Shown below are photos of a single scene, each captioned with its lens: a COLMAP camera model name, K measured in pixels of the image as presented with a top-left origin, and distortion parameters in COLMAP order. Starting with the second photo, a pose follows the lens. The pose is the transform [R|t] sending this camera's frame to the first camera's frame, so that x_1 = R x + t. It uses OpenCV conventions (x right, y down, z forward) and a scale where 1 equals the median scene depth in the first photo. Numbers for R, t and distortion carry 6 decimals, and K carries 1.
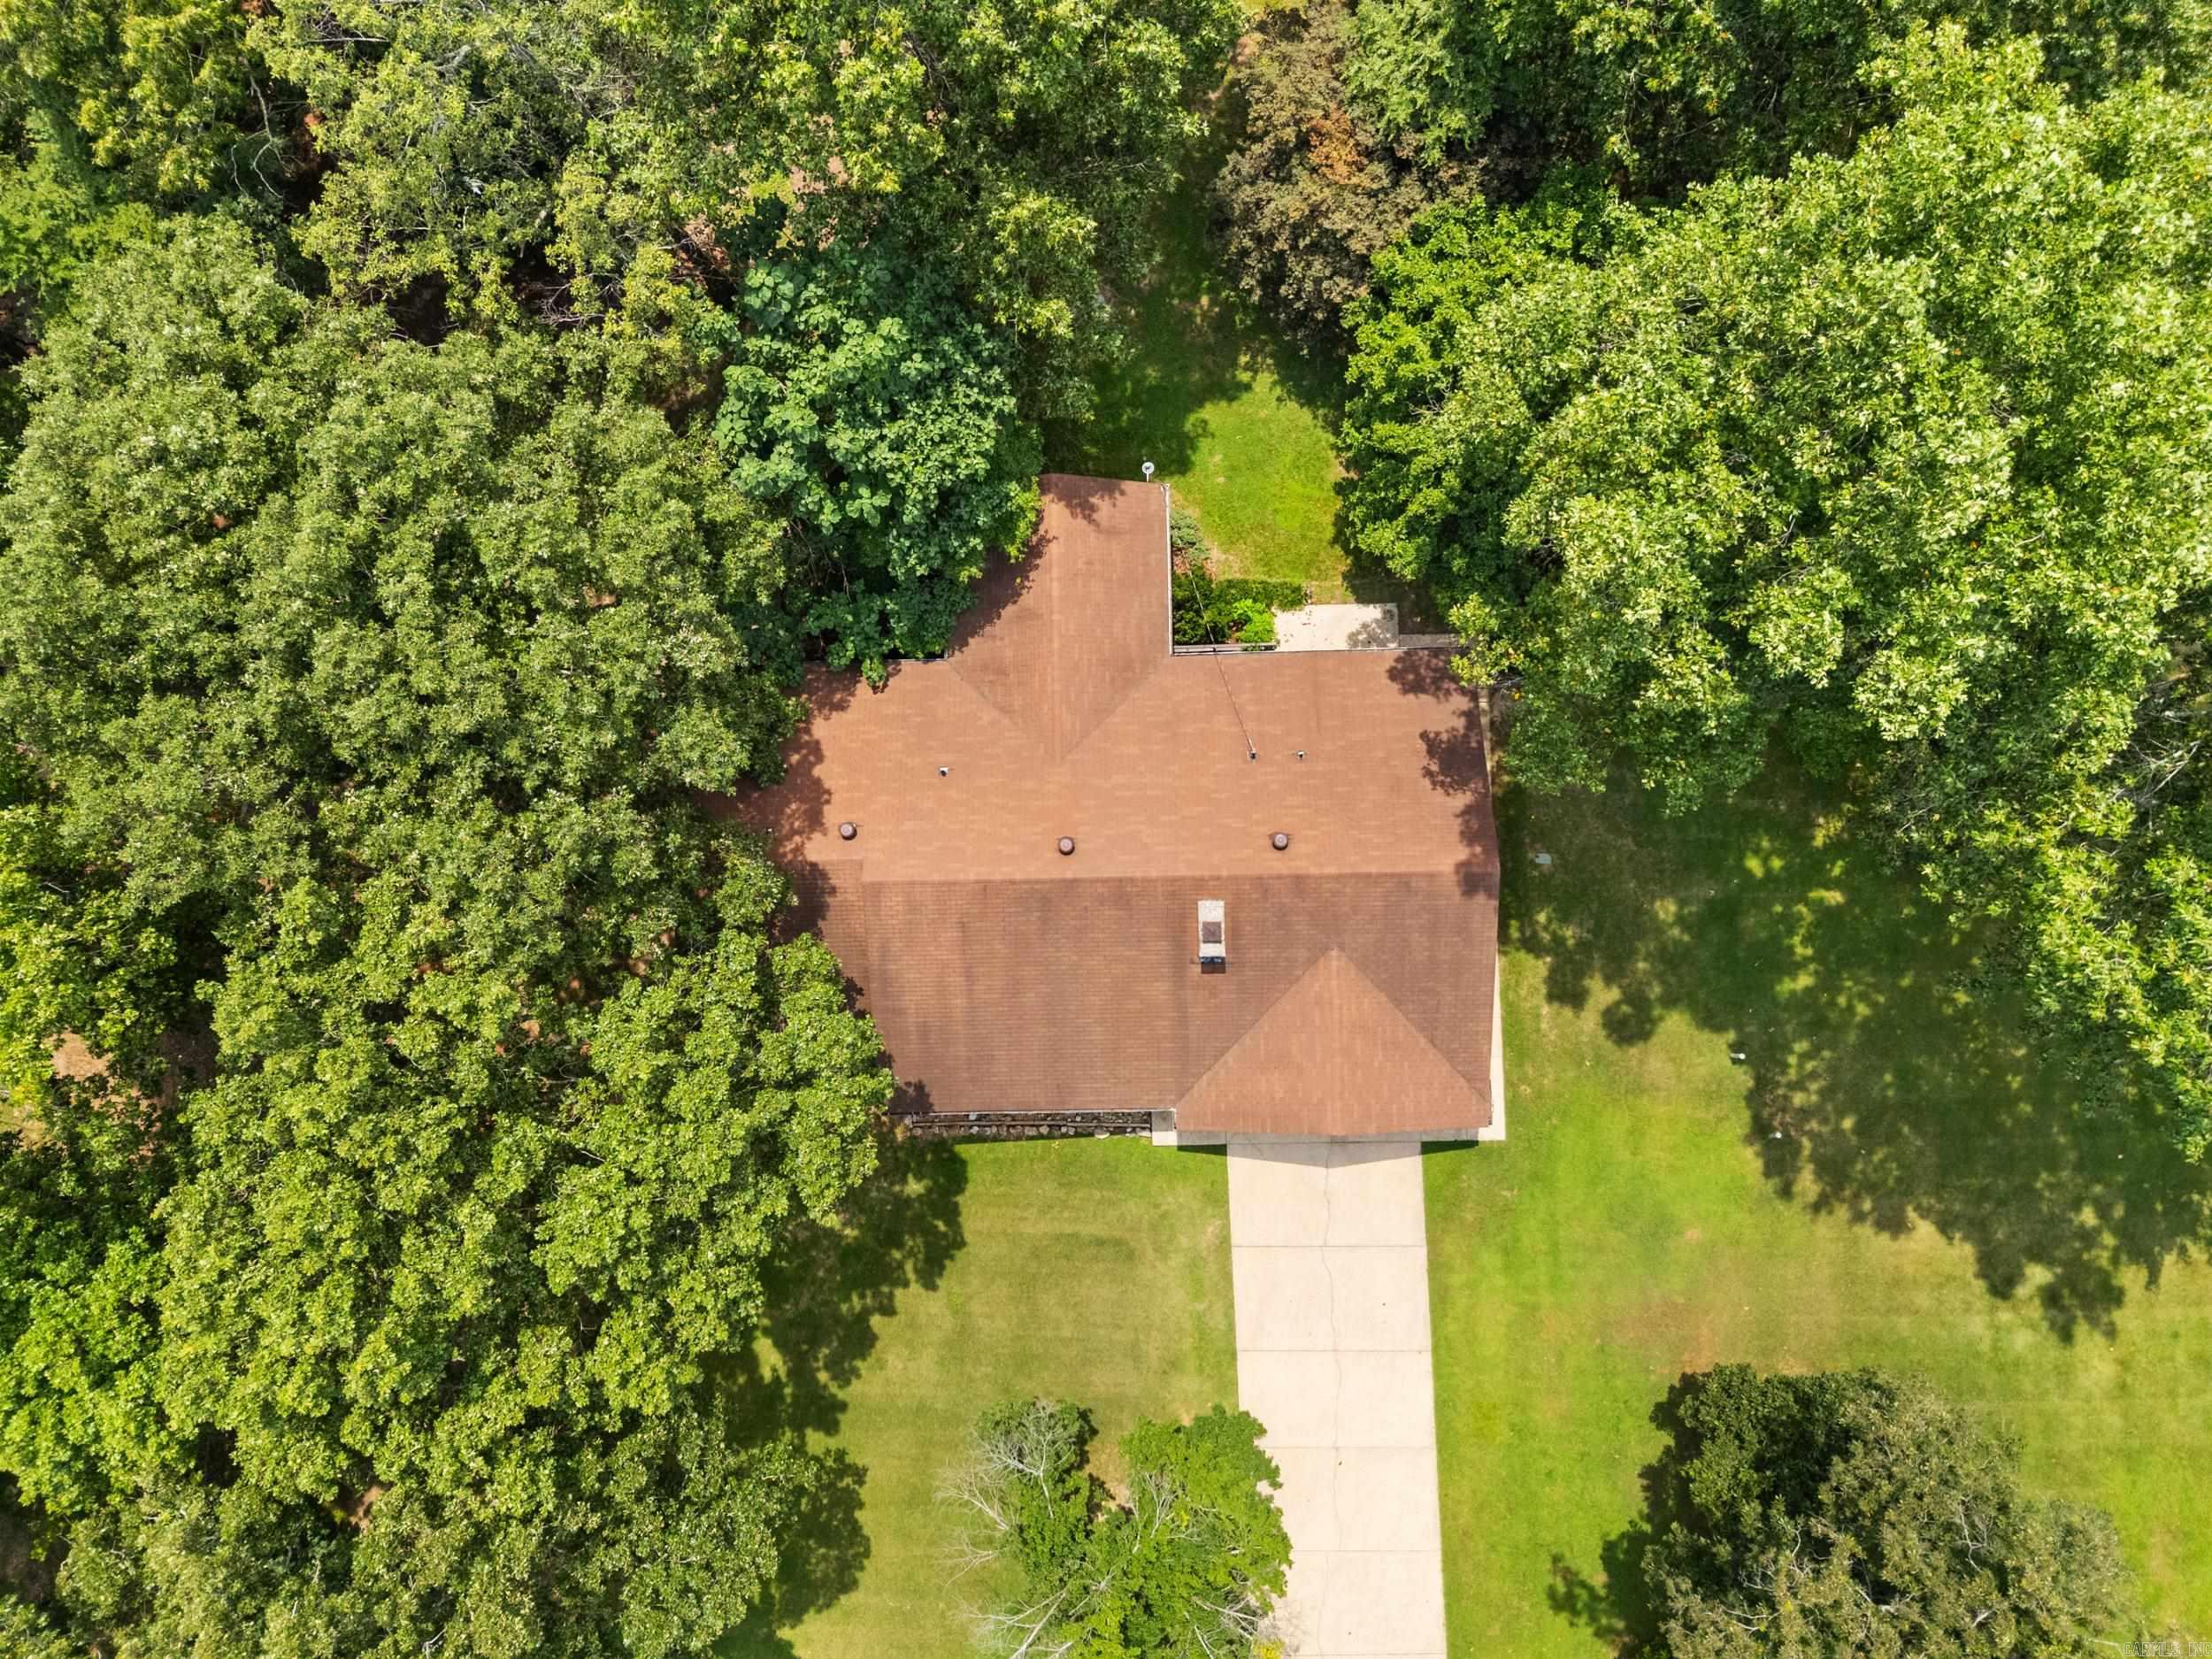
lens RADIAL K [[1632.1, 0, 1092.5], [0, 1632.1, 831.8], [0, 0, 1]] dist [0.059785, -0.047276]
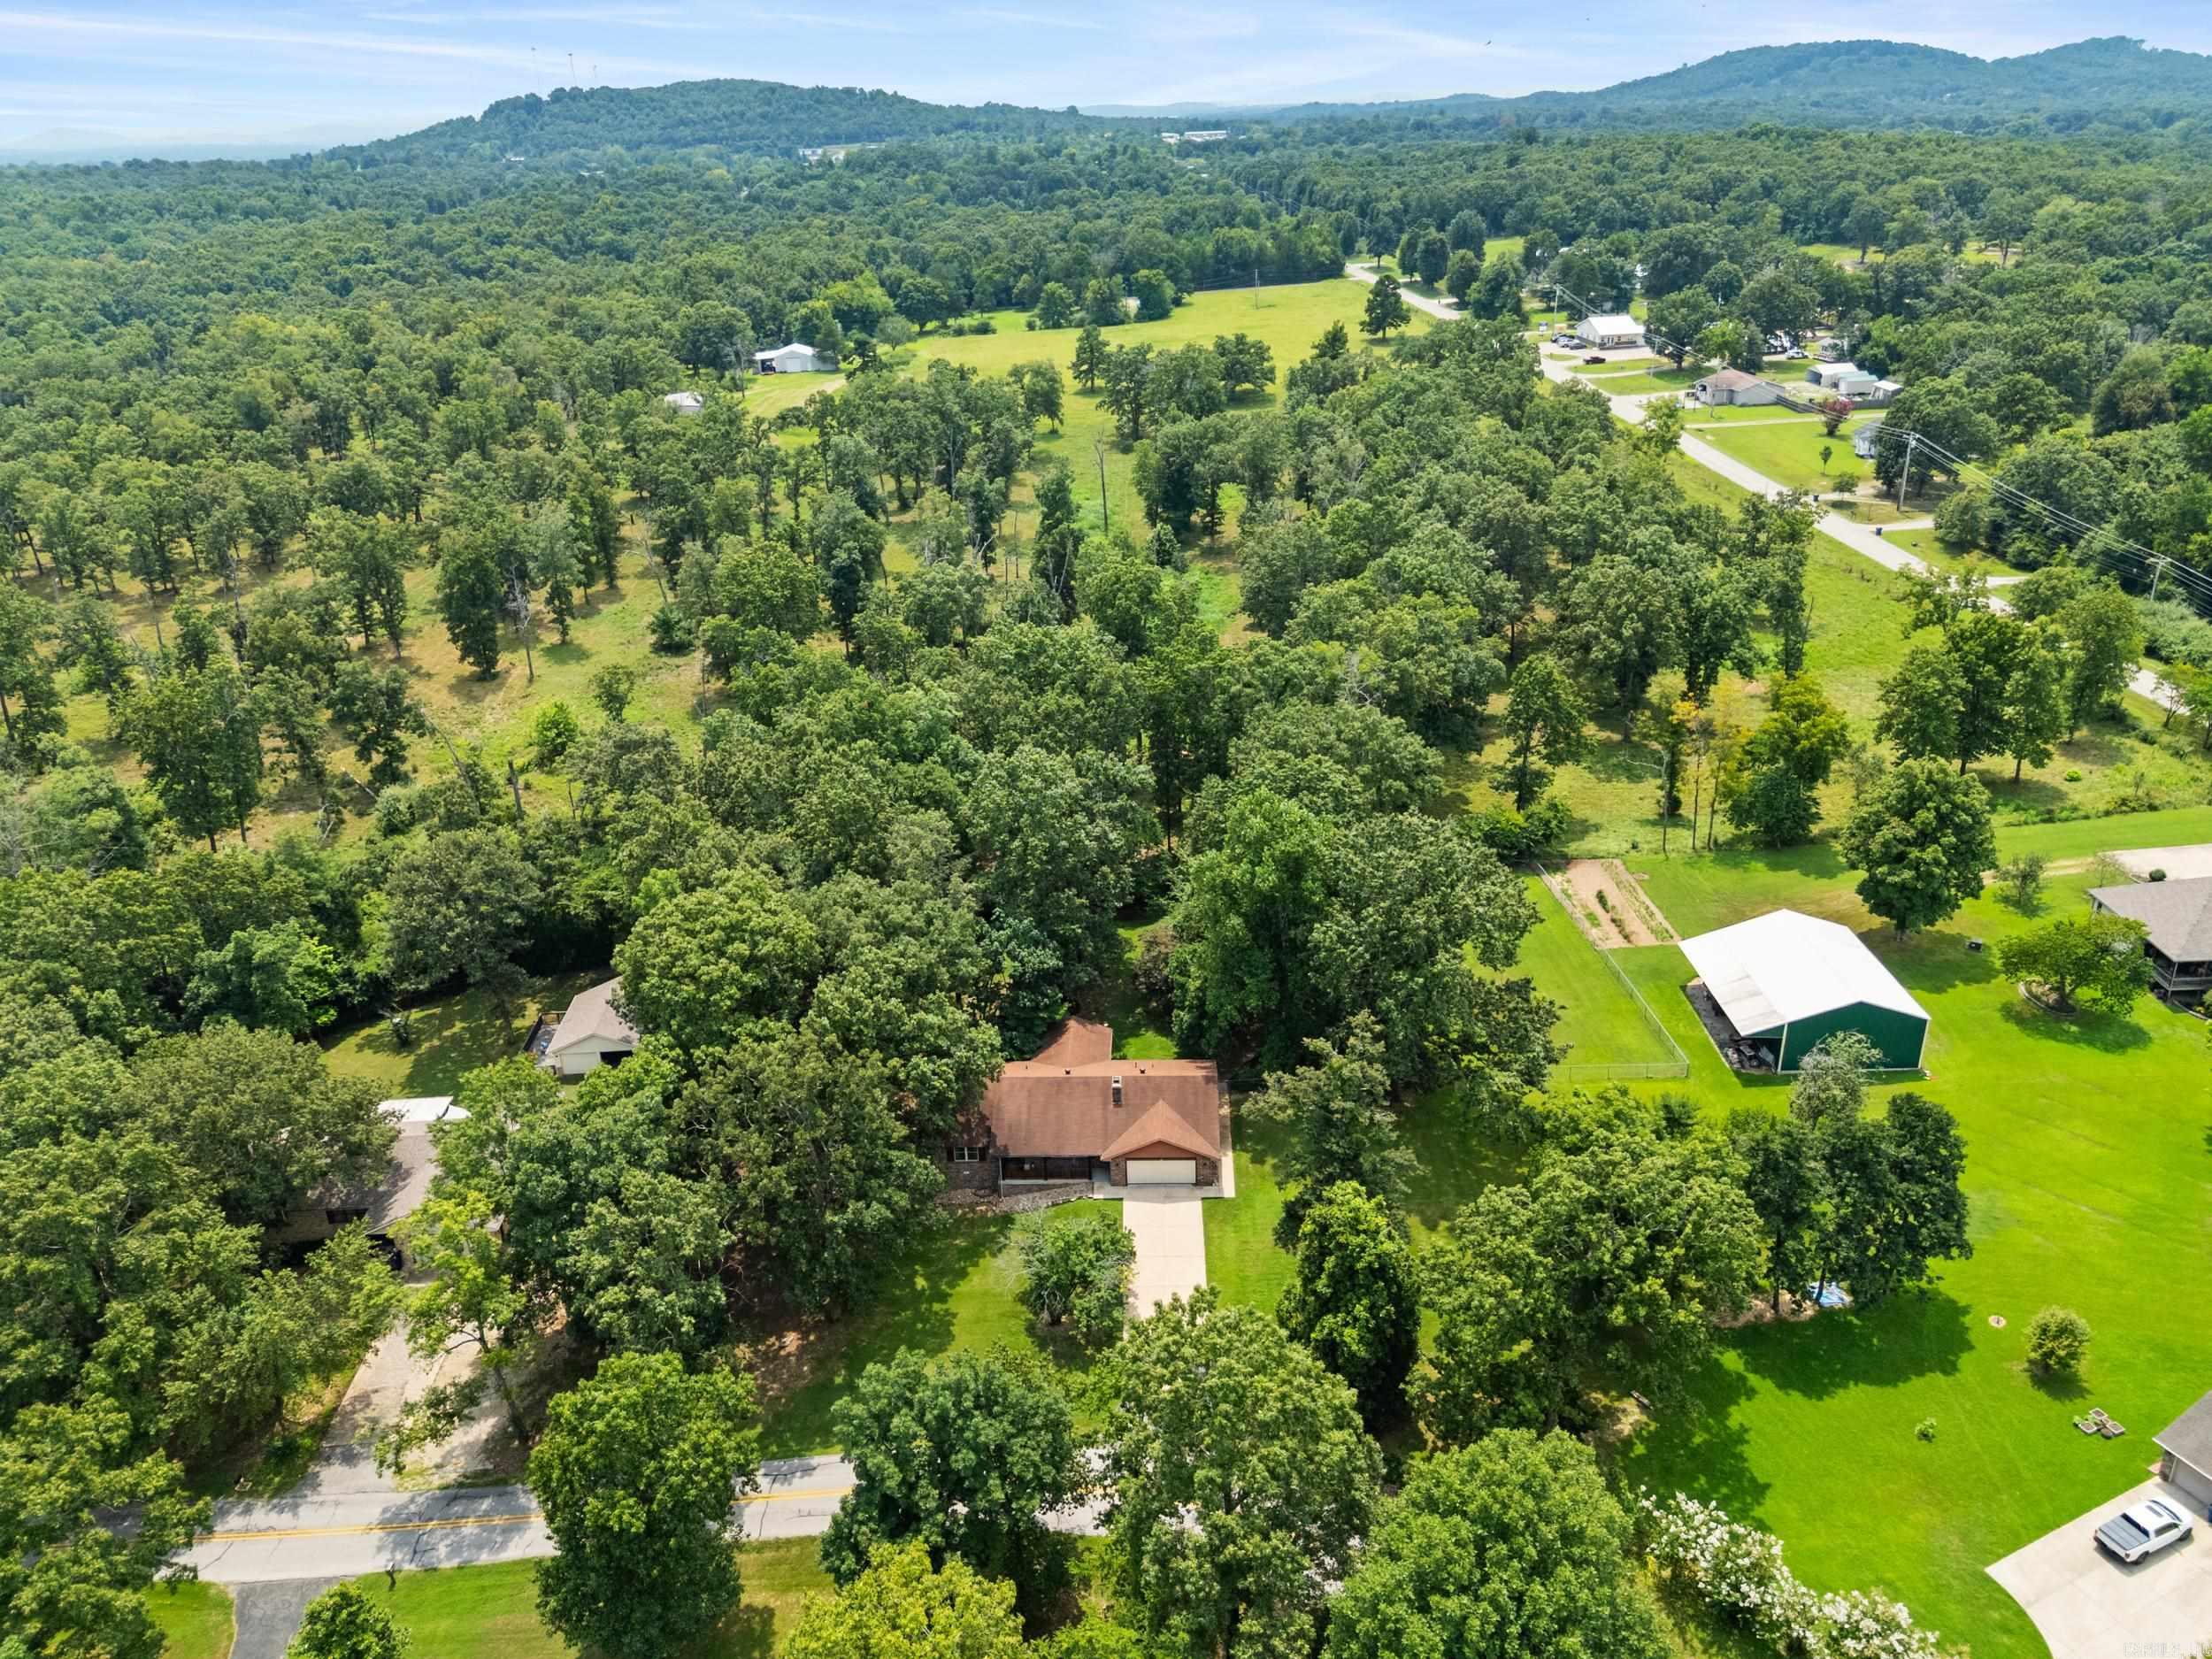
lens RADIAL K [[1632.1, 0, 1107.3], [0, 1632.1, 820.9], [0, 0, 1]] dist [0.059785, -0.047276]
pose [[0.998174, 0.021168, -0.056581, 0.187594], [-0.059796, 0.479490, -0.875508, 2.103219], [0.008597, 0.877292, 0.479880, -0.696973]]
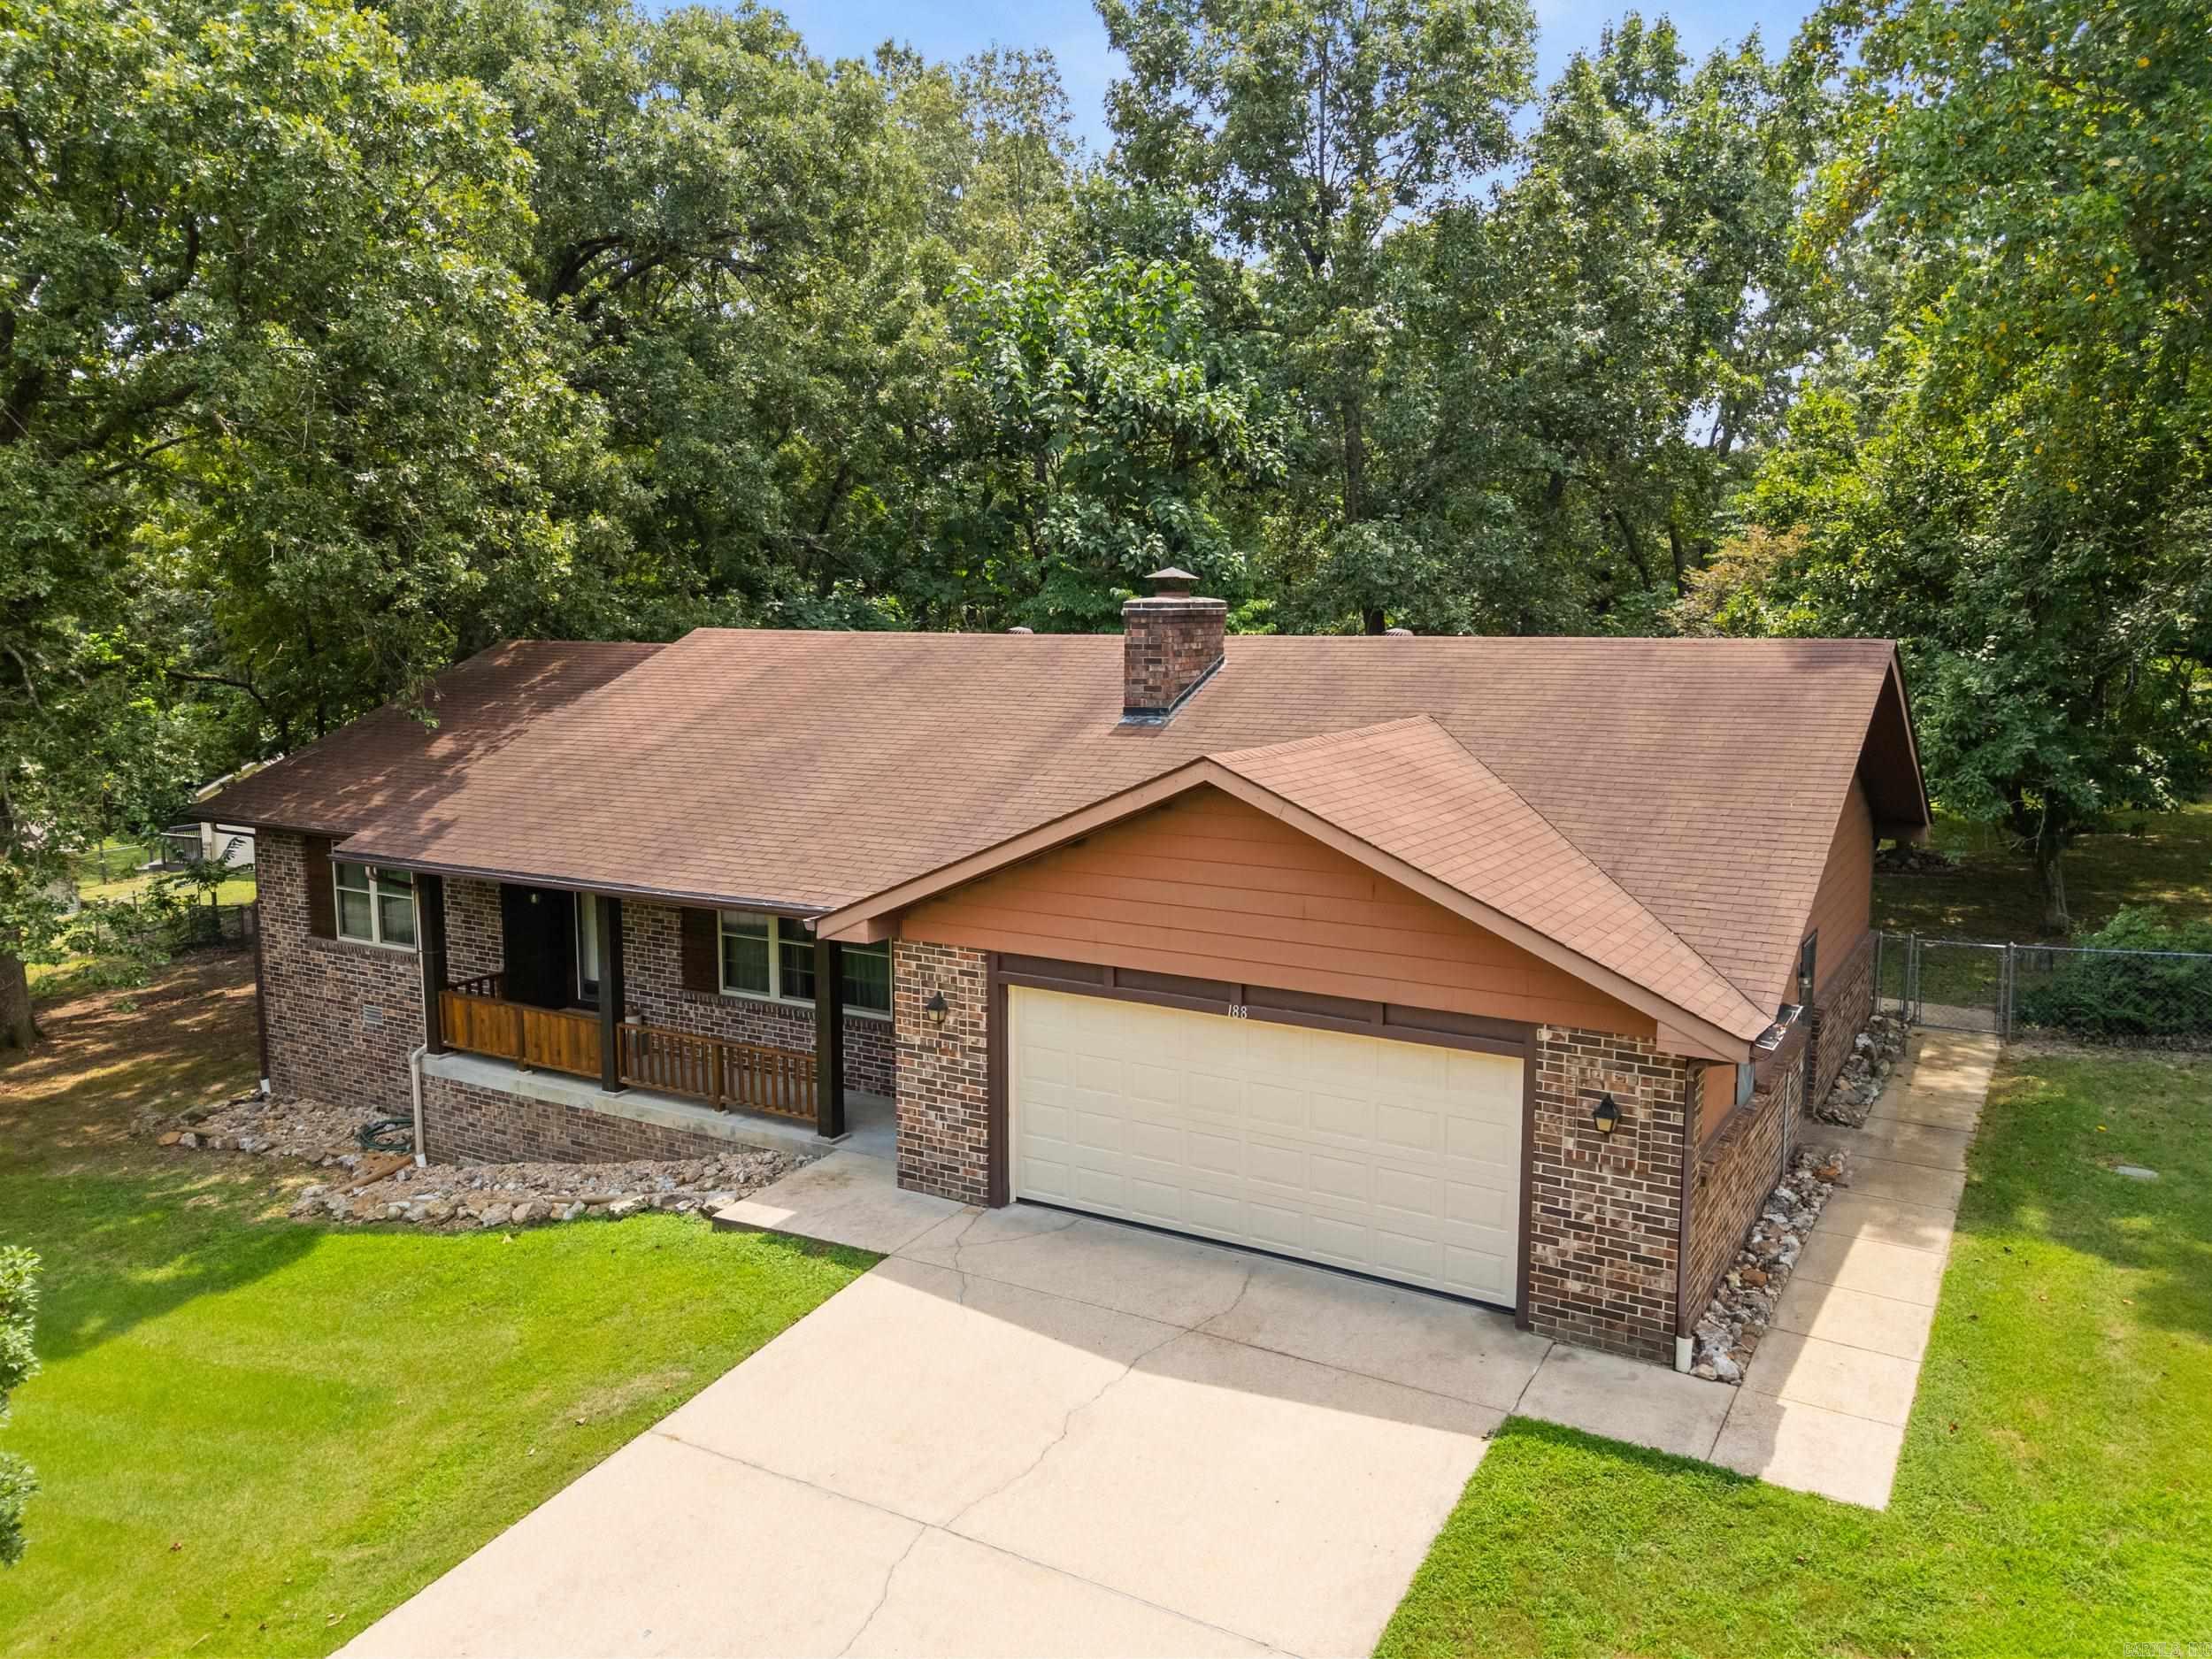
lens RADIAL K [[1632.1, 0, 1085.8], [0, 1632.1, 837.3], [0, 0, 1]] dist [0.059785, -0.047276]
pose [[0.840710, 0.102222, -0.531750, 0.269783], [-0.540984, 0.200868, -0.816694, 0.408670], [0.023327, 0.974270, 0.224172, 0.859915]]
